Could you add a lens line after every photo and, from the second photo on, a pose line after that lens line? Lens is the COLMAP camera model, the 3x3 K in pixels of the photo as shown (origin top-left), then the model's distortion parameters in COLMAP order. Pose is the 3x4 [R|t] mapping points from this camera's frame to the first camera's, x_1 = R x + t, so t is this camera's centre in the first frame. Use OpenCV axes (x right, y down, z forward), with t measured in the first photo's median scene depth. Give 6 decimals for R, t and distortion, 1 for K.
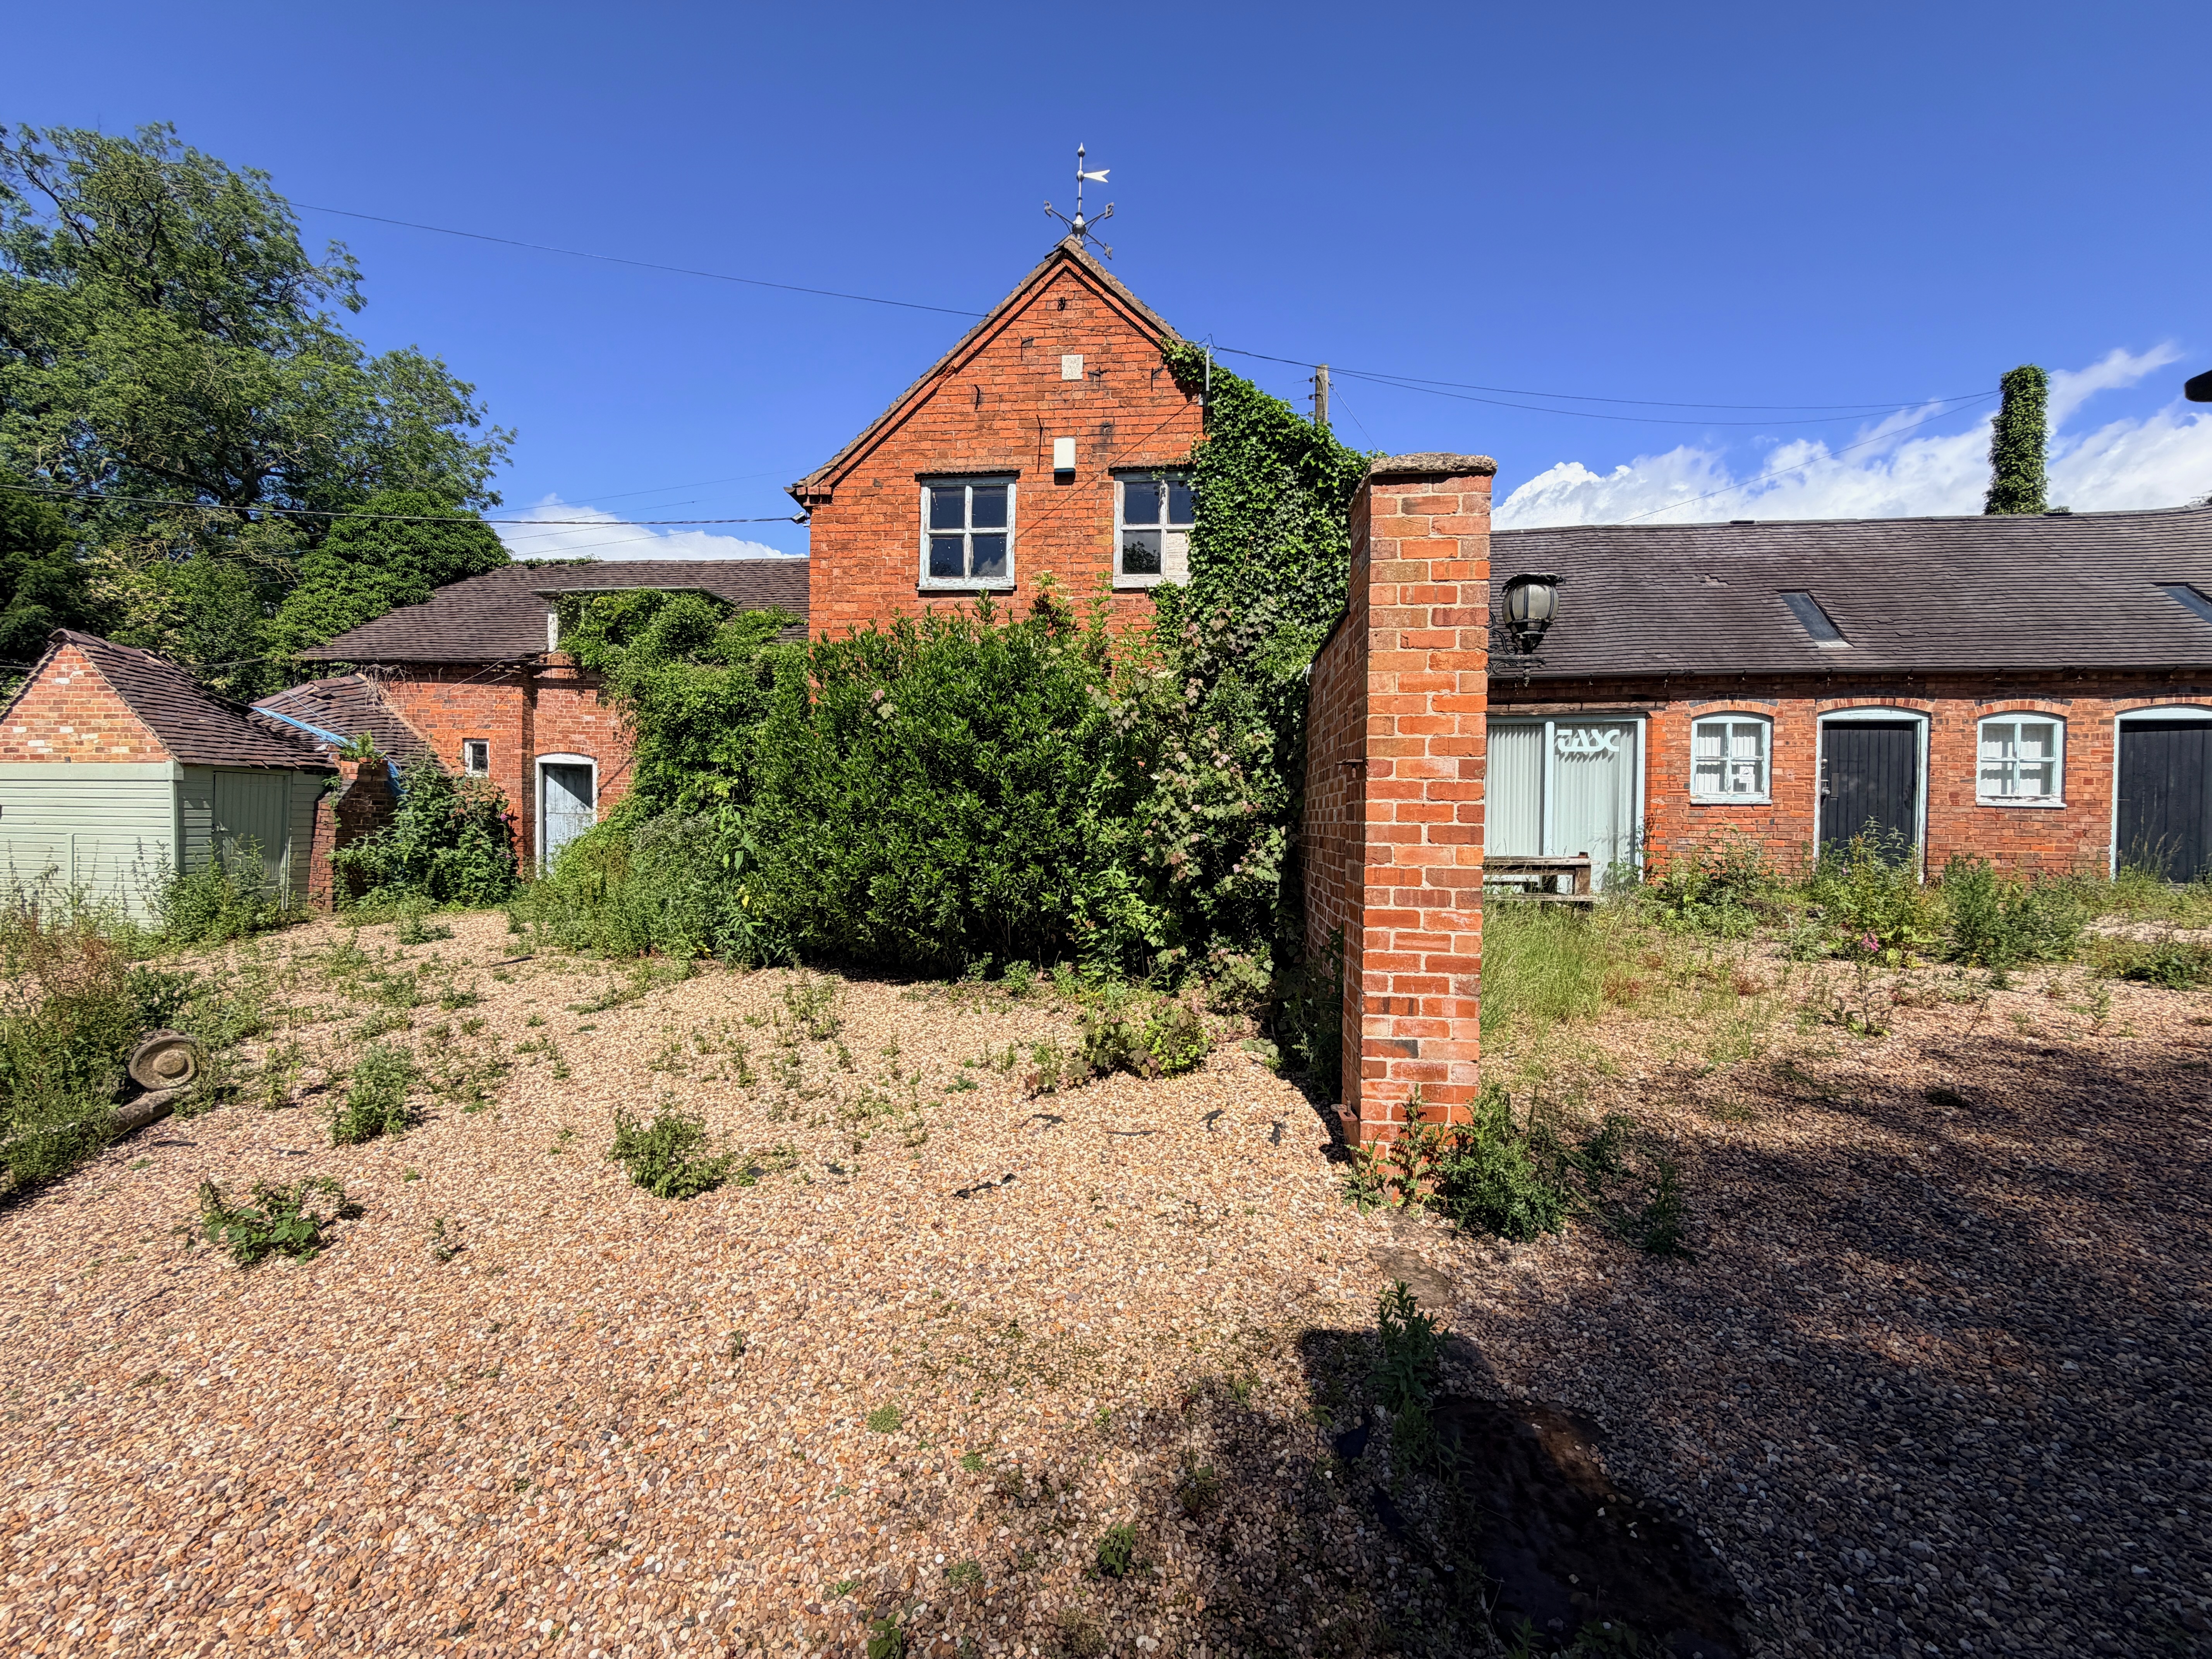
lens RADIAL K [[882.3, 0, 1105.8], [0, 882.3, 829.7], [0, 0, 1]] dist [-0.003440, 0.000163]
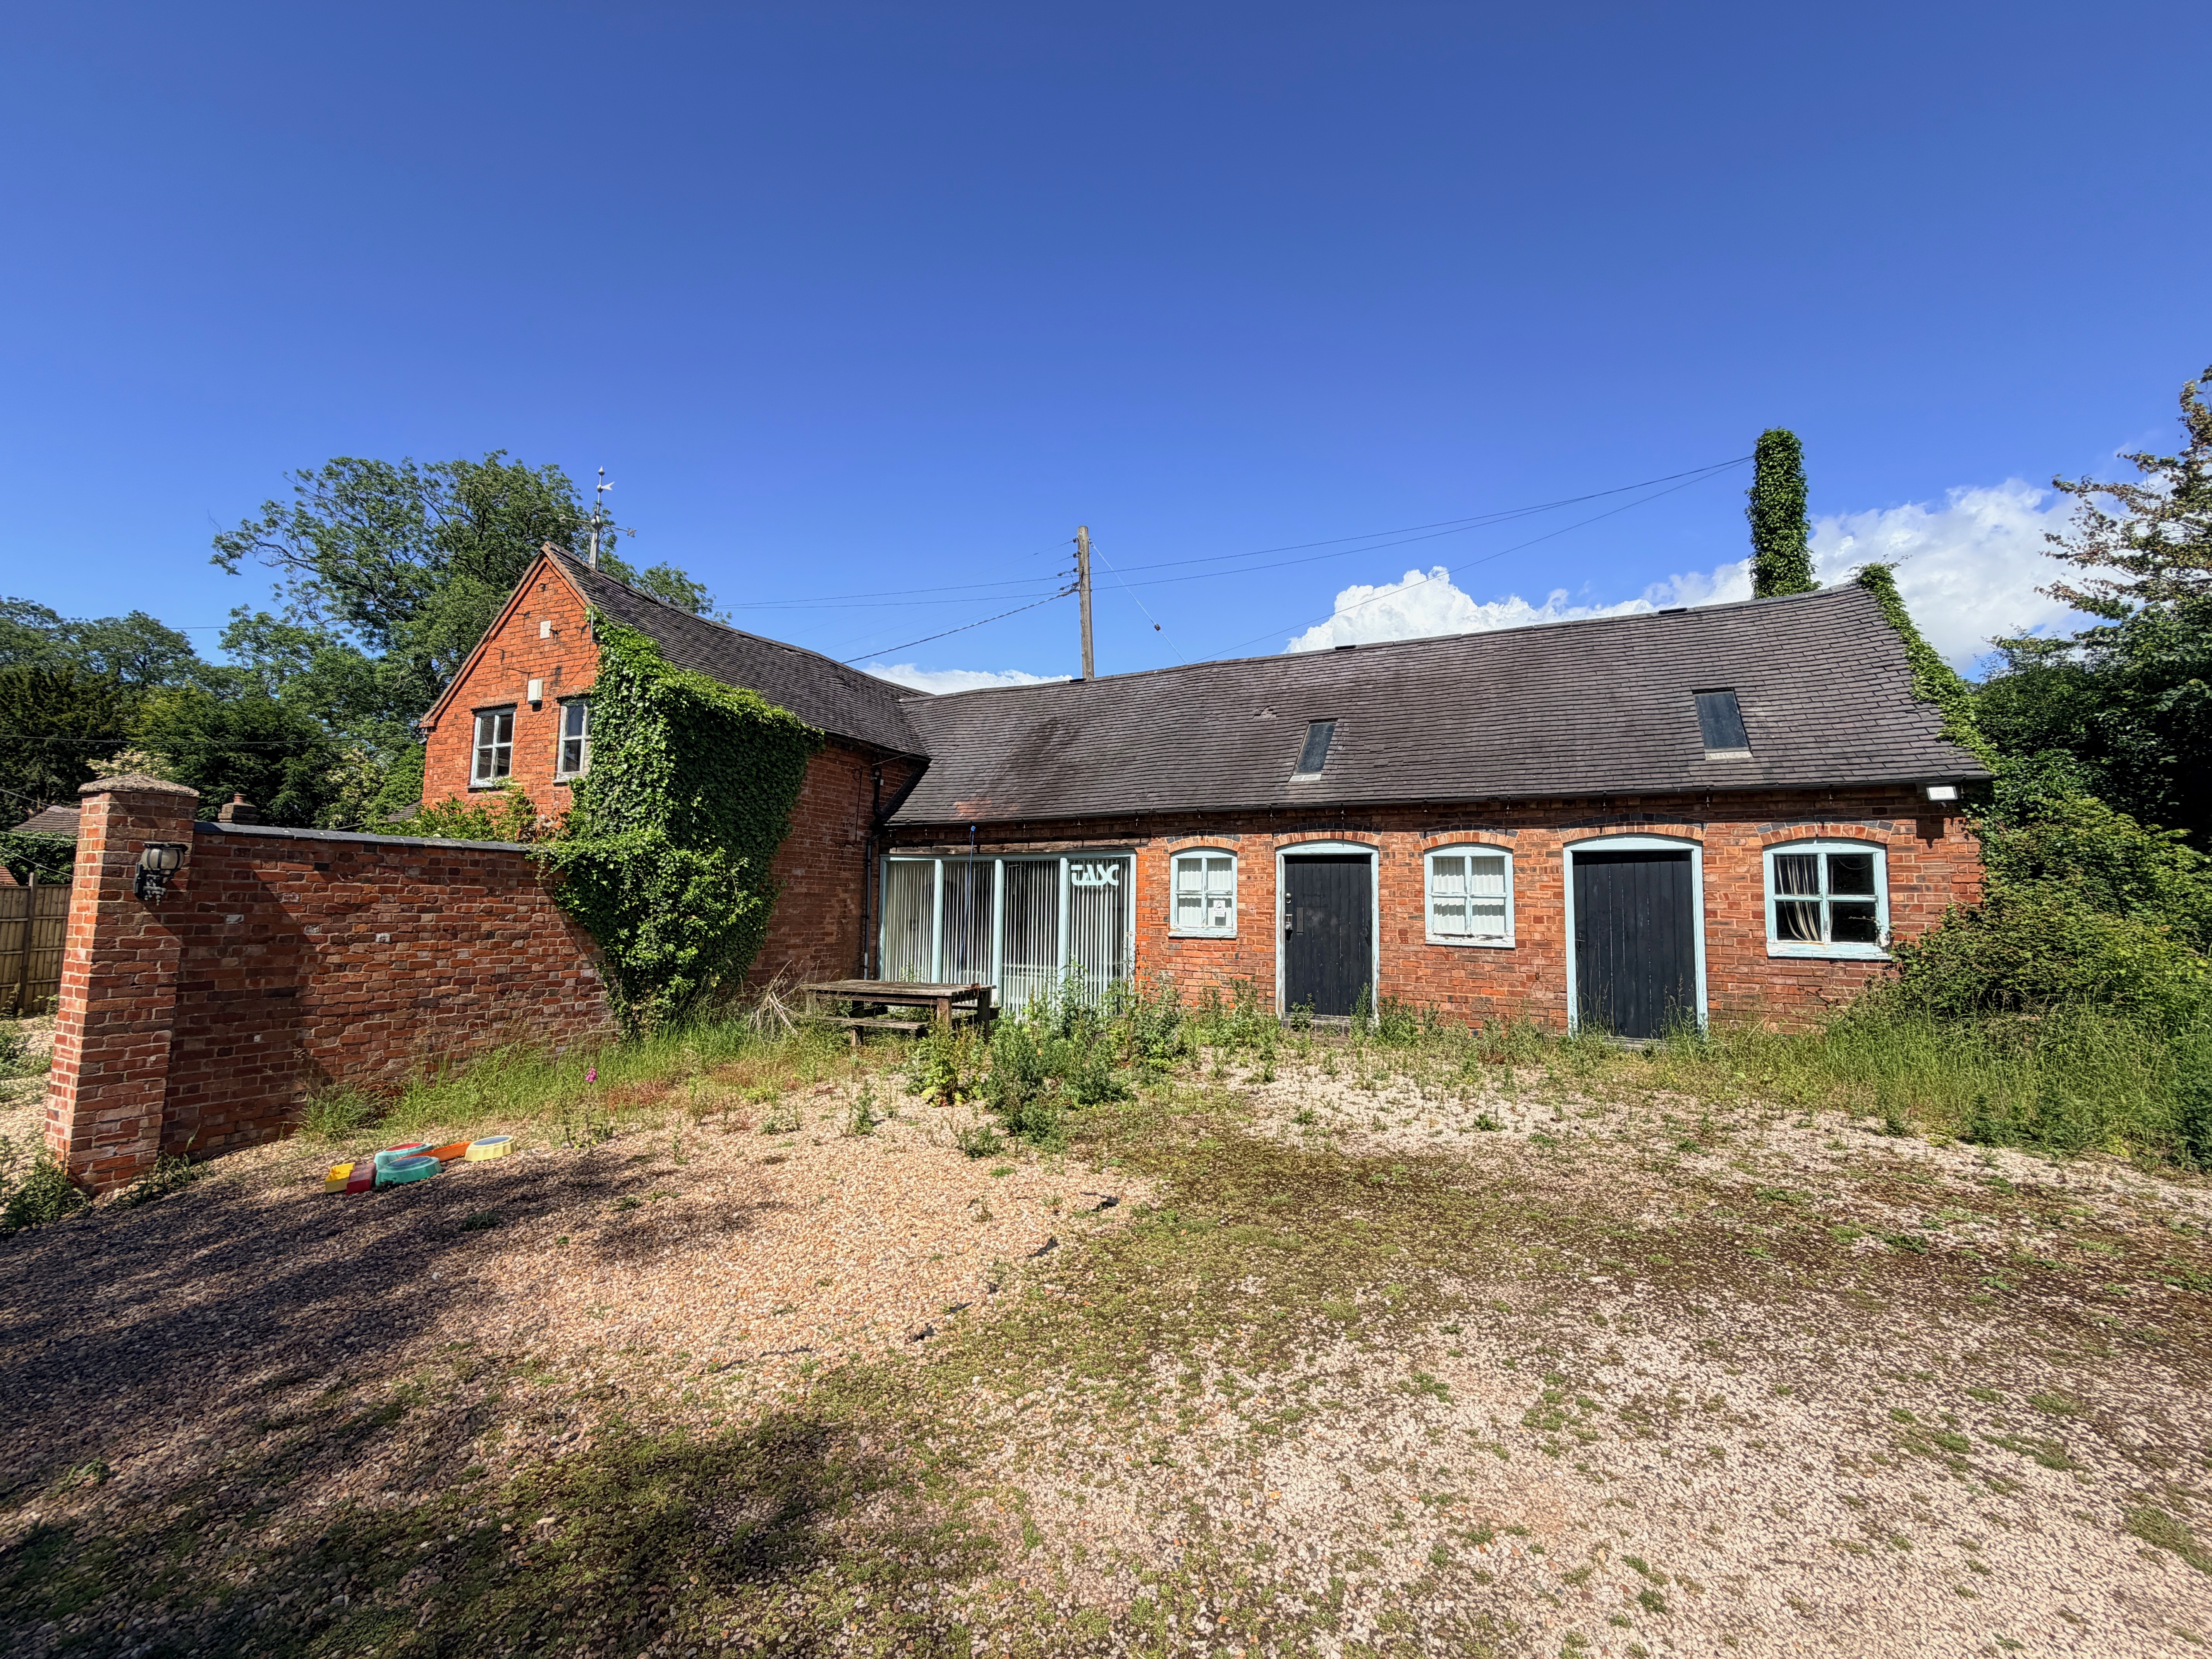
lens RADIAL K [[882.3, 0, 1111.8], [0, 882.3, 833.3], [0, 0, 1]] dist [-0.003440, 0.000163]
pose [[0.945725, -0.024704, -0.324027, 0.978168], [-0.007796, 0.995095, -0.098621, -0.049190], [0.324874, 0.095795, 0.940894, -0.007229]]
